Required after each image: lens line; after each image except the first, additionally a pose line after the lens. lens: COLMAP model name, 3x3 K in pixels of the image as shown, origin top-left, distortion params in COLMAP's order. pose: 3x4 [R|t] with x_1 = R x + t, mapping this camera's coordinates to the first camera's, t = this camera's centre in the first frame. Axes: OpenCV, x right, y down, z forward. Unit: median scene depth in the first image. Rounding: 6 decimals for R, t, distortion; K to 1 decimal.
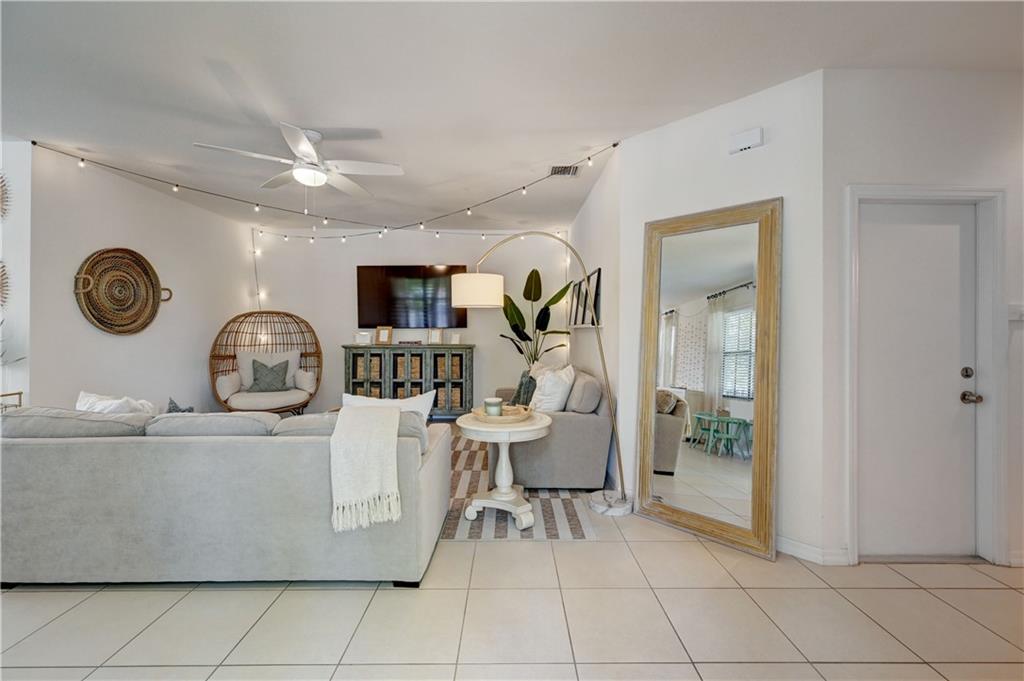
lens RADIAL K [[407.6, 0, 518.0], [0, 407.6, 337.9], [0, 0, 1]] dist [-0.000581, 0.000063]
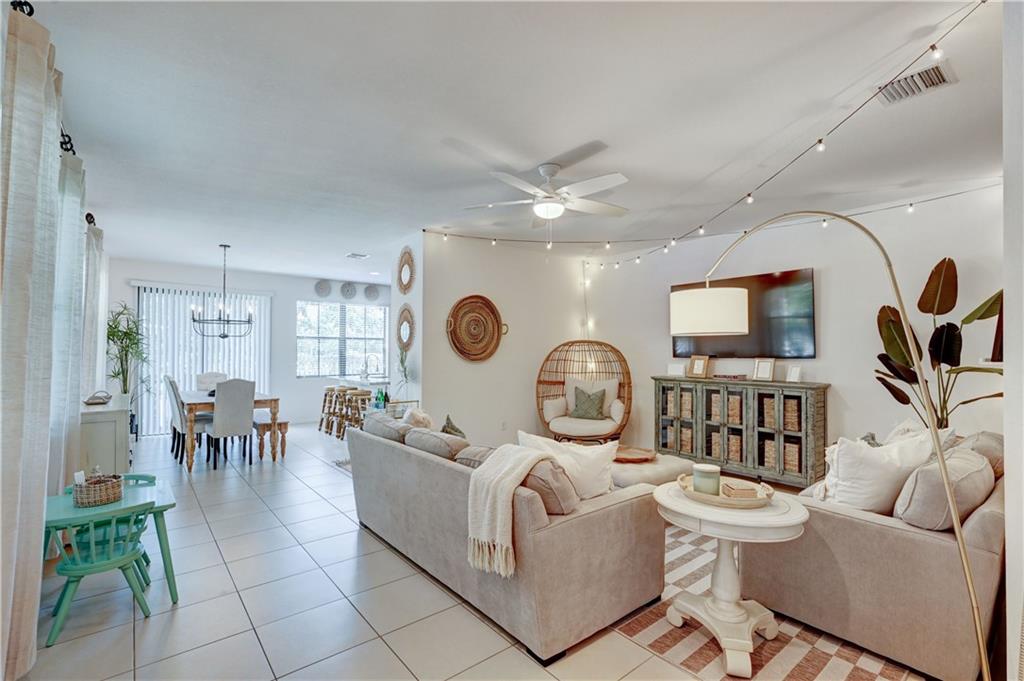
lens RADIAL K [[465.5, 0, 510.5], [0, 465.5, 353.1], [0, 0, 1]] dist [0.000891, 0.000029]
pose [[0.623598, 0.003790, -0.781736, 0.178444], [-0.021806, 0.999683, -0.012548, -0.013655], [0.781441, 0.024871, 0.623484, 0.117821]]
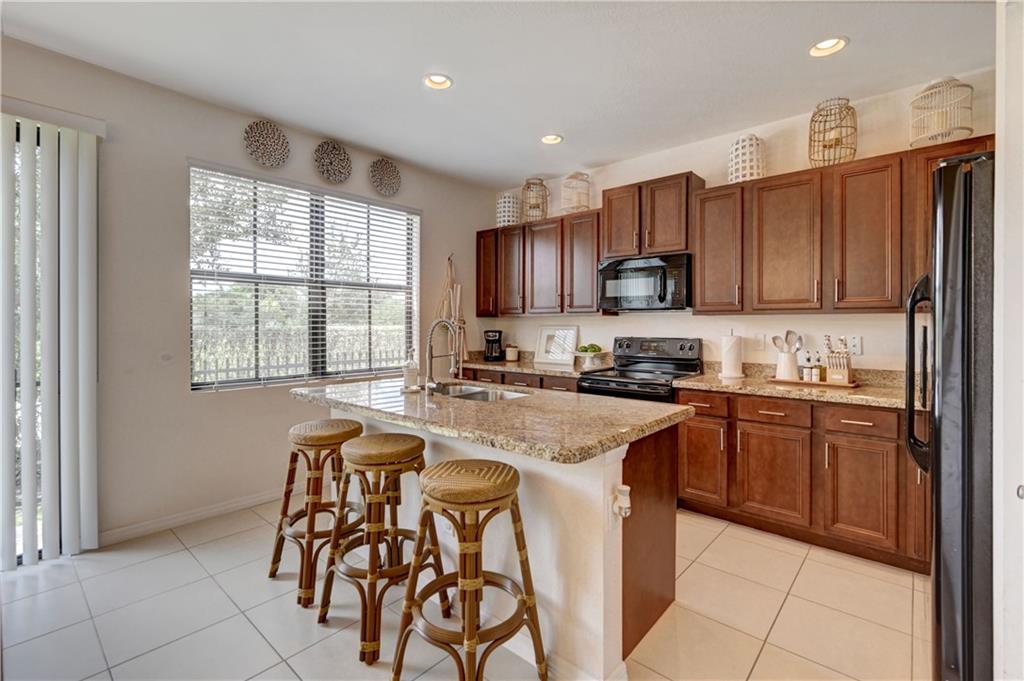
lens RADIAL K [[465.3, 0, 508.2], [0, 465.3, 326.5], [0, 0, 1]] dist [-0.000707, -0.000219]
pose [[0.730695, 0.003022, -0.682697, -0.854860], [-0.016019, 0.999791, -0.012719, -0.006800], [0.682516, 0.020230, 0.730591, 0.388811]]
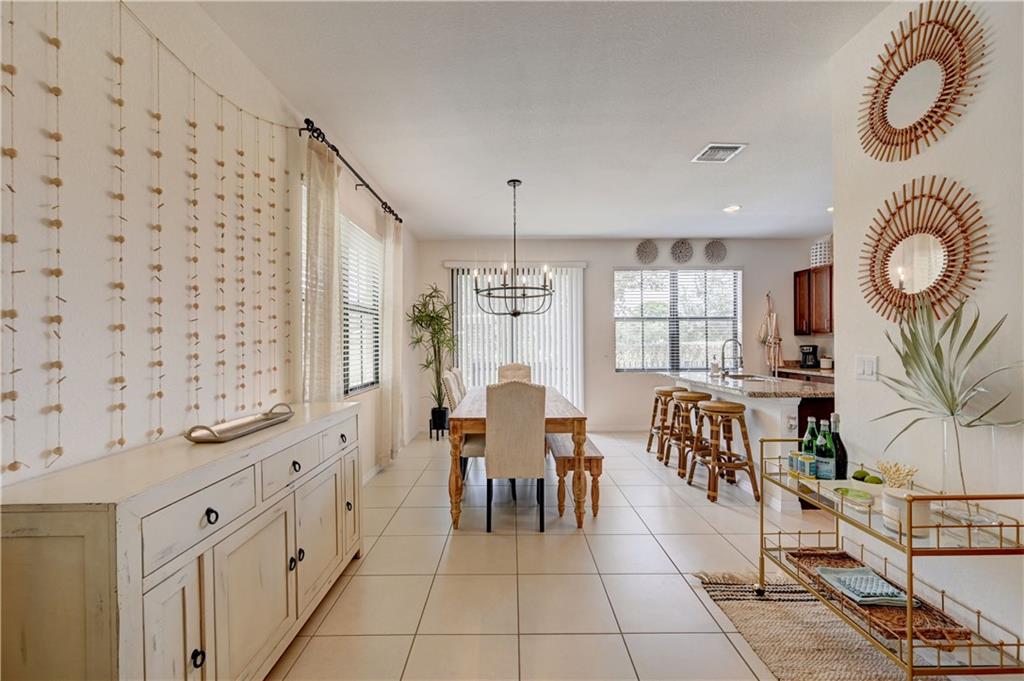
lens RADIAL K [[399.8, 0, 509.8], [0, 399.8, 341.7], [0, 0, 1]] dist [-0.000122, -0.000017]
pose [[-0.014635, -0.002791, -0.999889, -0.459039], [-0.015843, 0.999871, -0.002559, -0.004490], [0.999767, 0.015804, -0.014677, 0.275637]]
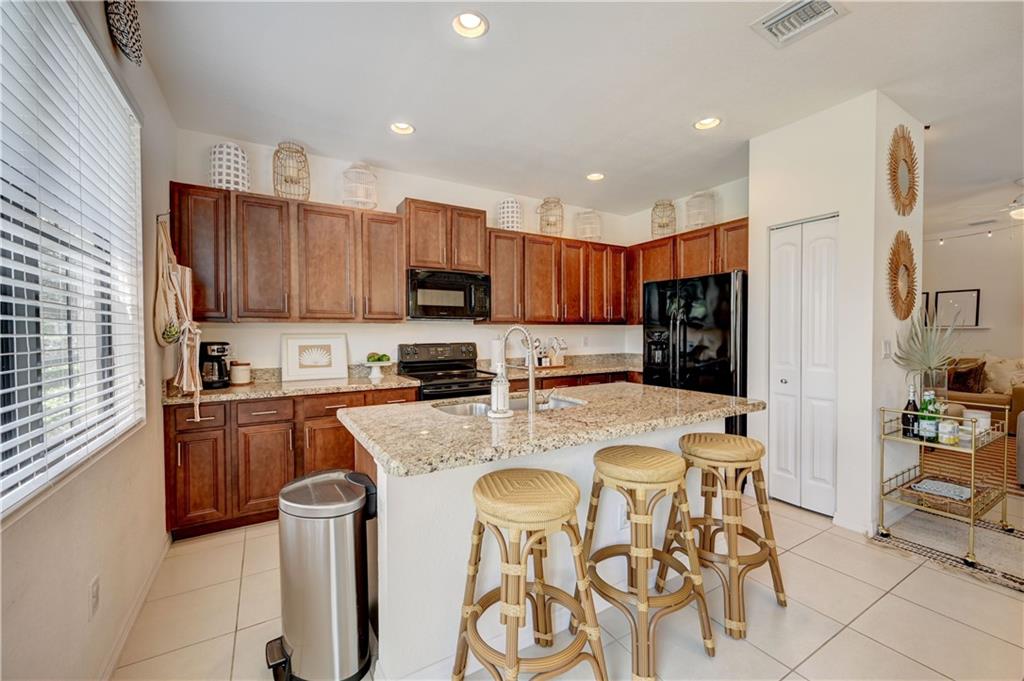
lens RADIAL K [[407.6, 0, 518.0], [0, 407.6, 337.9], [0, 0, 1]] dist [-0.000581, 0.000063]
pose [[0.859829, -0.011654, 0.510449, -1.407189], [0.015336, 0.999878, -0.003006, -0.007536], [-0.510352, 0.010413, 0.859903, 0.382051]]
